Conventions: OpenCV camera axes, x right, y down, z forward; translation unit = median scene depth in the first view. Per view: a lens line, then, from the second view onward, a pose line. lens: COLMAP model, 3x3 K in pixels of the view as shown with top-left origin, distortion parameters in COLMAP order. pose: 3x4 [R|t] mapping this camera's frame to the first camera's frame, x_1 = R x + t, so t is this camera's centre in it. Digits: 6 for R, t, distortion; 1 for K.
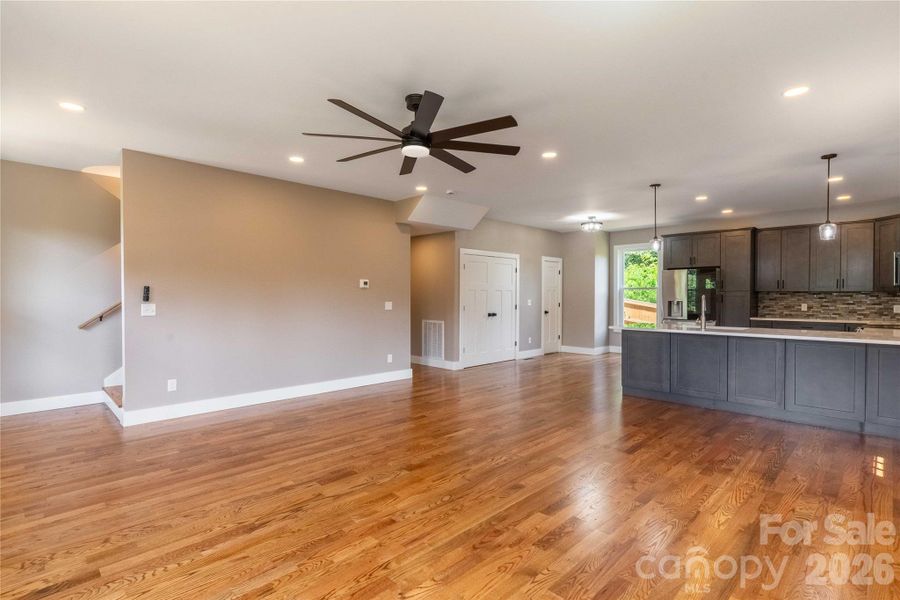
lens RADIAL K [[439.7, 0, 449.3], [0, 439.7, 303.6], [0, 0, 1]] dist [0.000279, 0.000338]
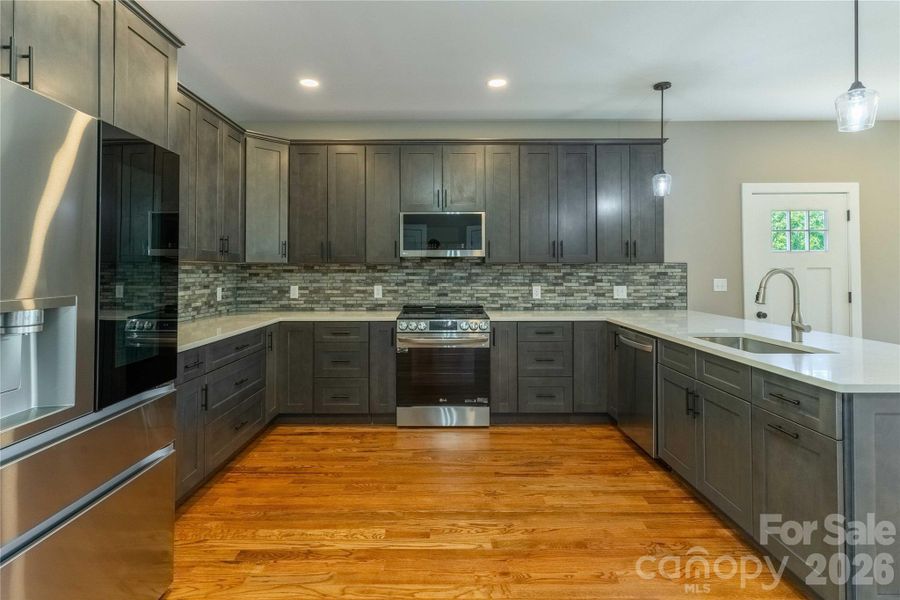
lens RADIAL K [[466.5, 0, 438.9], [0, 466.5, 261.4], [0, 0, 1]] dist [0.002985, 0.000481]
pose [[-0.711489, 0.015227, 0.702533, 0.452266], [0.016262, 0.999854, -0.005202, -0.026660], [-0.702509, 0.007724, -0.711633, 1.461652]]
